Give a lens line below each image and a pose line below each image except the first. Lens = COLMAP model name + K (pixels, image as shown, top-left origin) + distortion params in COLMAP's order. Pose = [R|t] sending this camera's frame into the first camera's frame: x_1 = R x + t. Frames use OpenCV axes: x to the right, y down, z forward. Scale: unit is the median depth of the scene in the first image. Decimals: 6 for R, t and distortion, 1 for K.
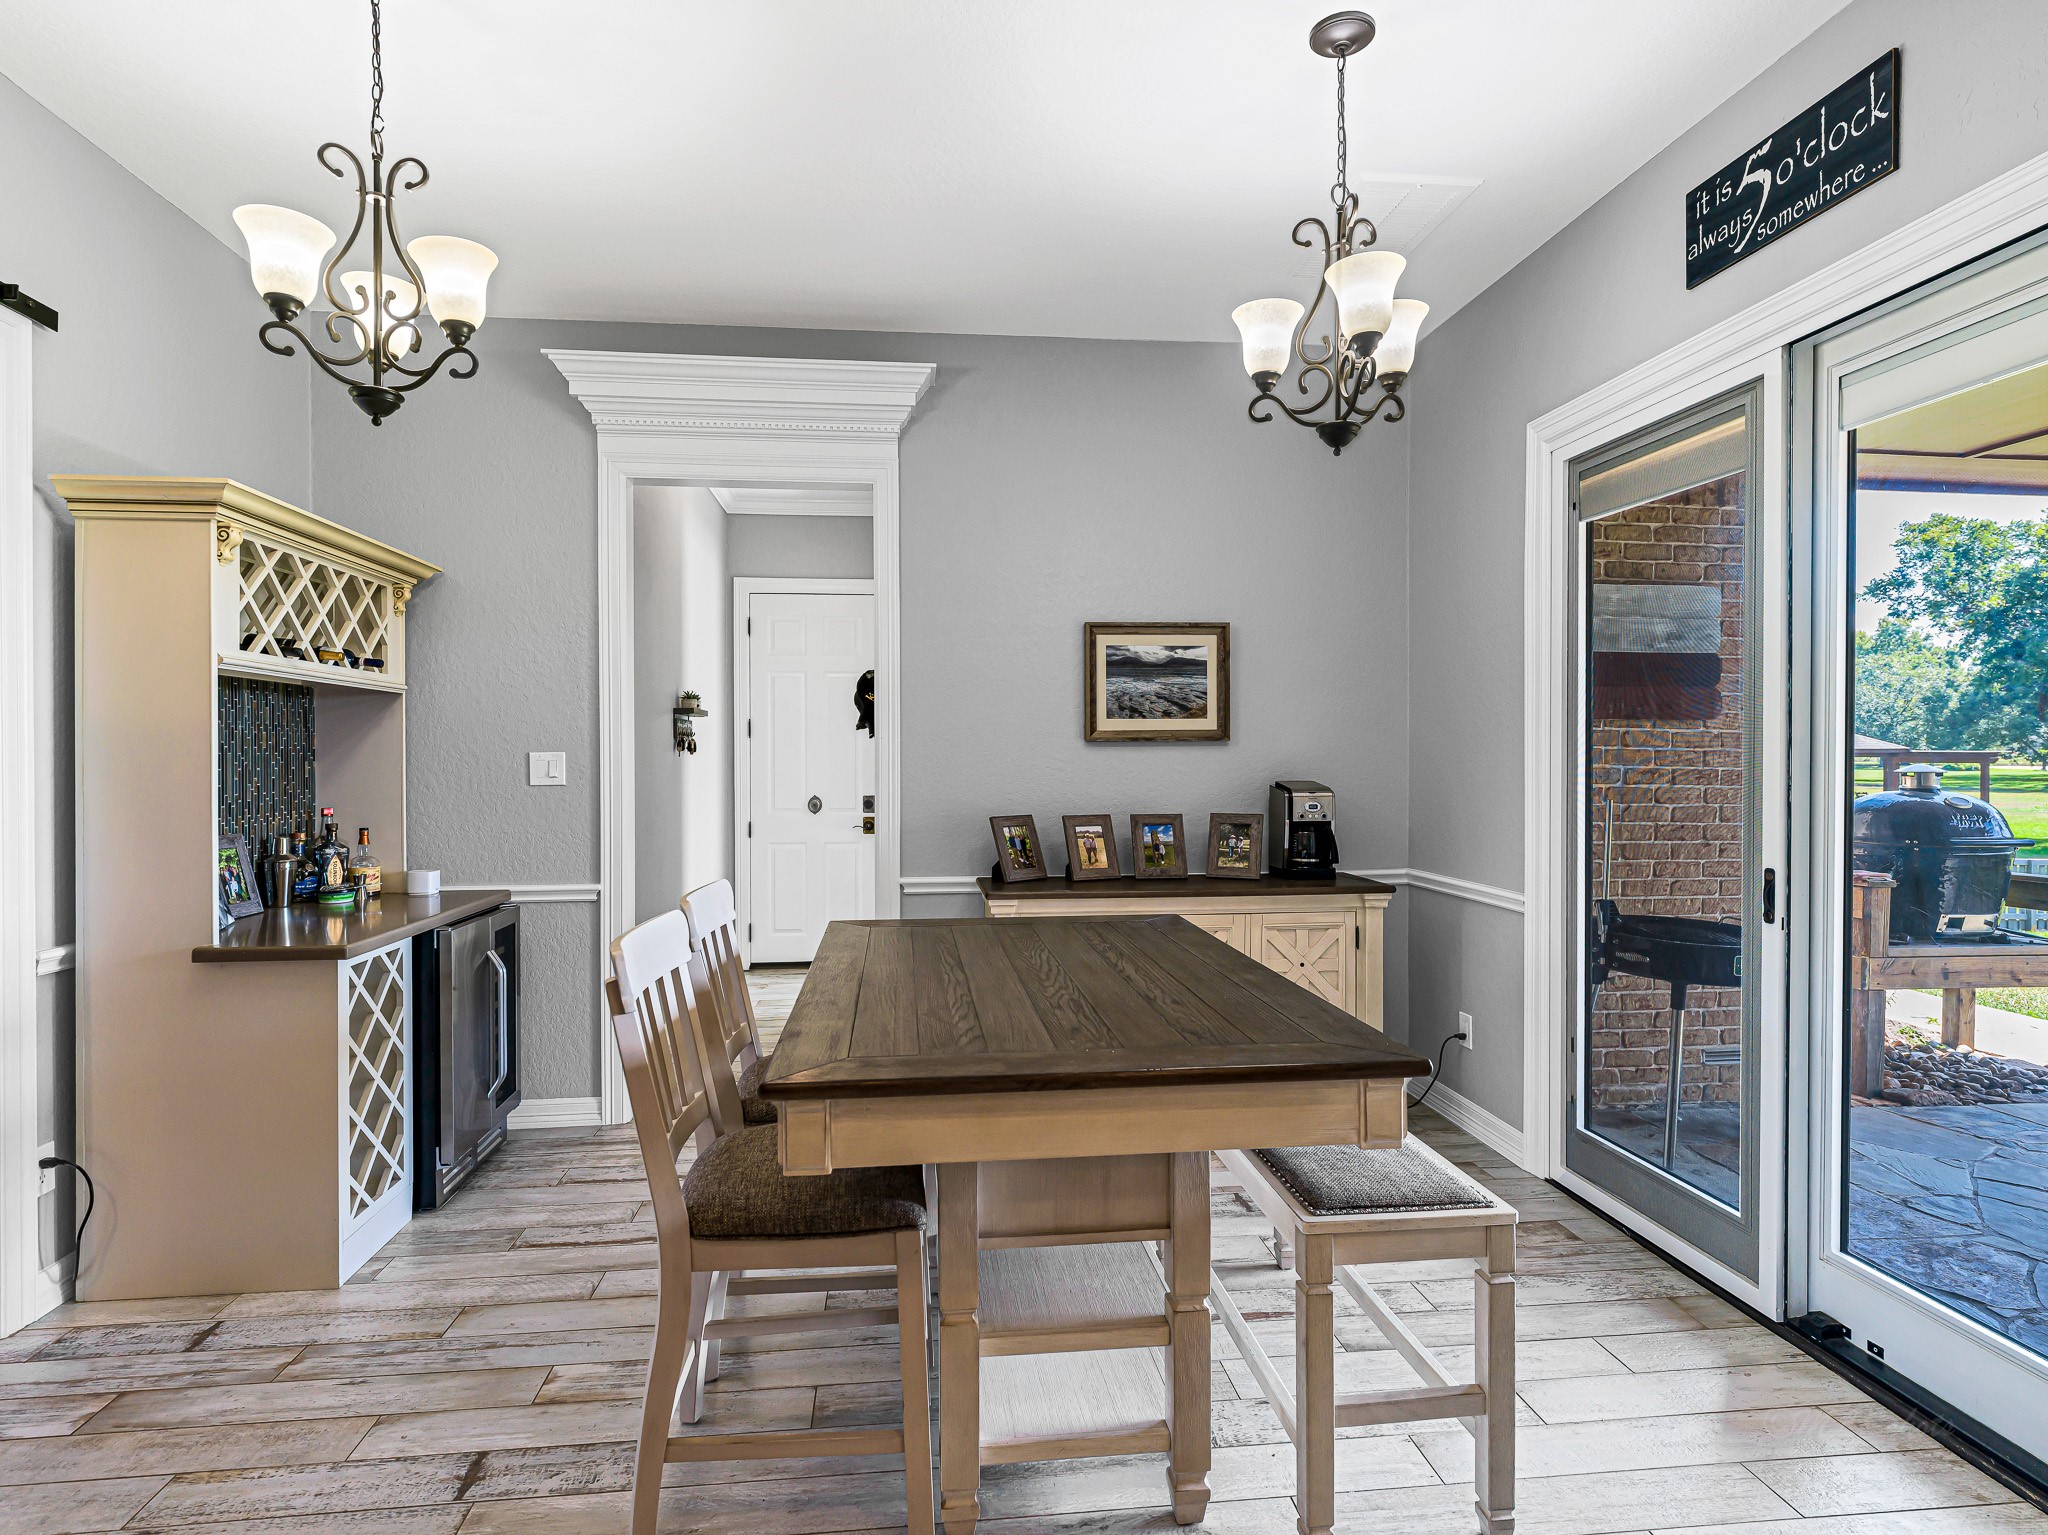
lens RADIAL K [[1091.2, 0, 1024.0], [0, 1091.2, 767.5], [0, 0, 1]] dist [0.000597, -0.000965]
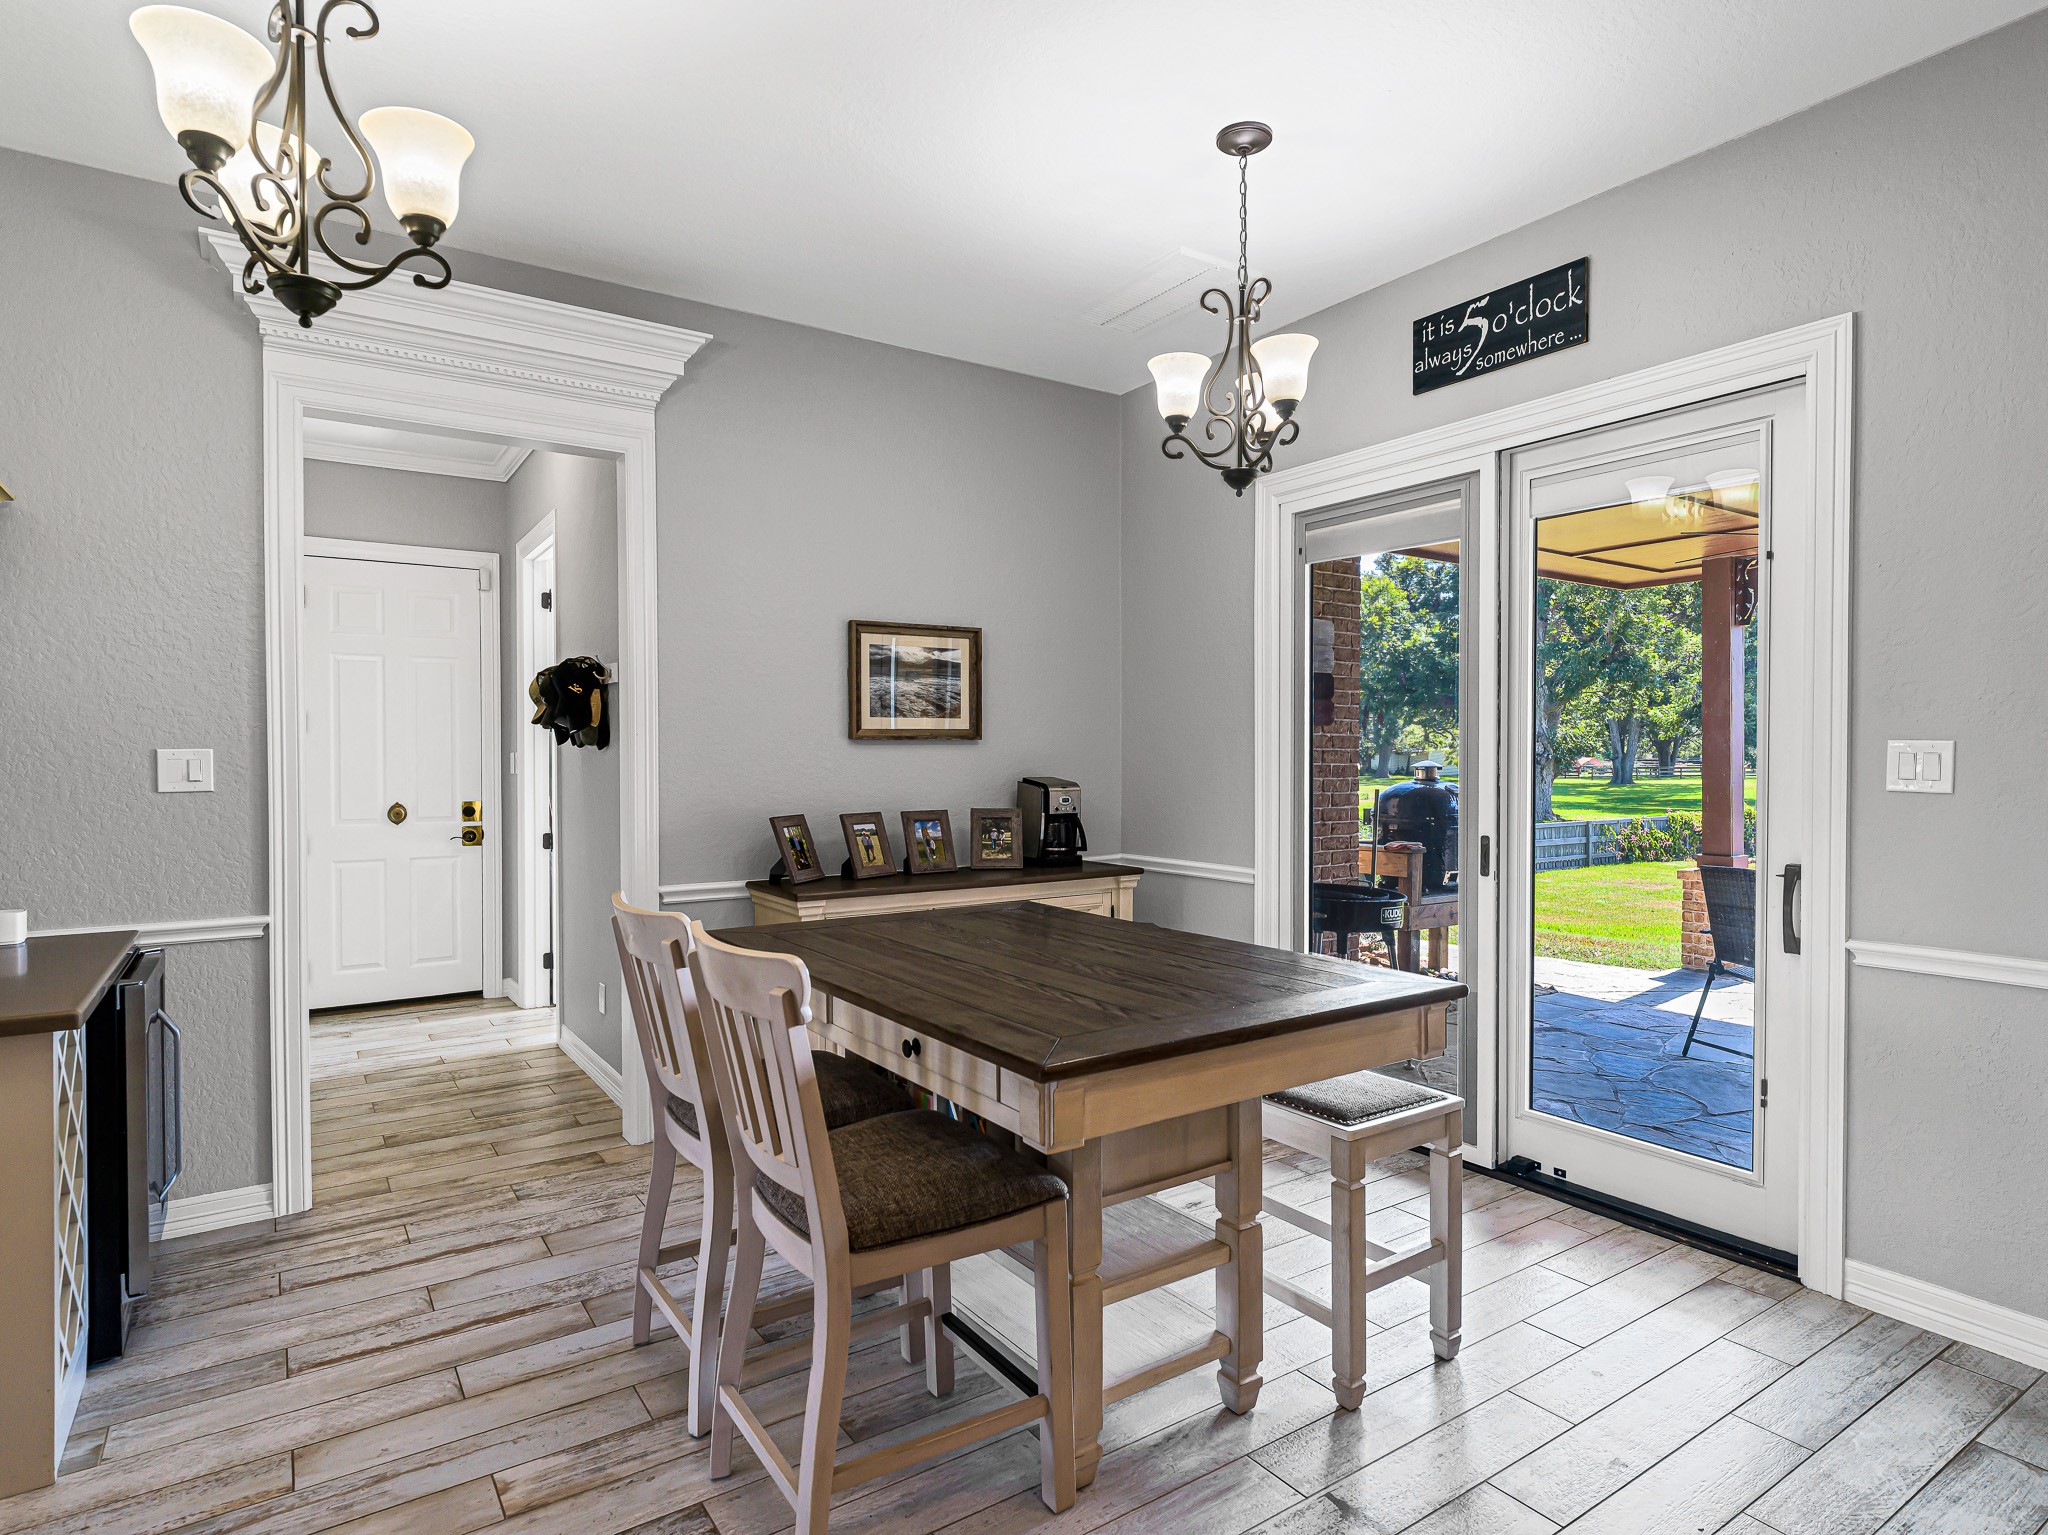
lens RADIAL K [[1106.4, 0, 1024.1], [0, 1106.4, 773.8], [0, 0, 1]] dist [0.001551, -0.000749]
pose [[0.884489, -0.007695, 0.466497, -0.360276], [0.005769, 0.999968, 0.005557, 0.003522], [-0.466525, -0.002224, 0.884505, 0.041091]]
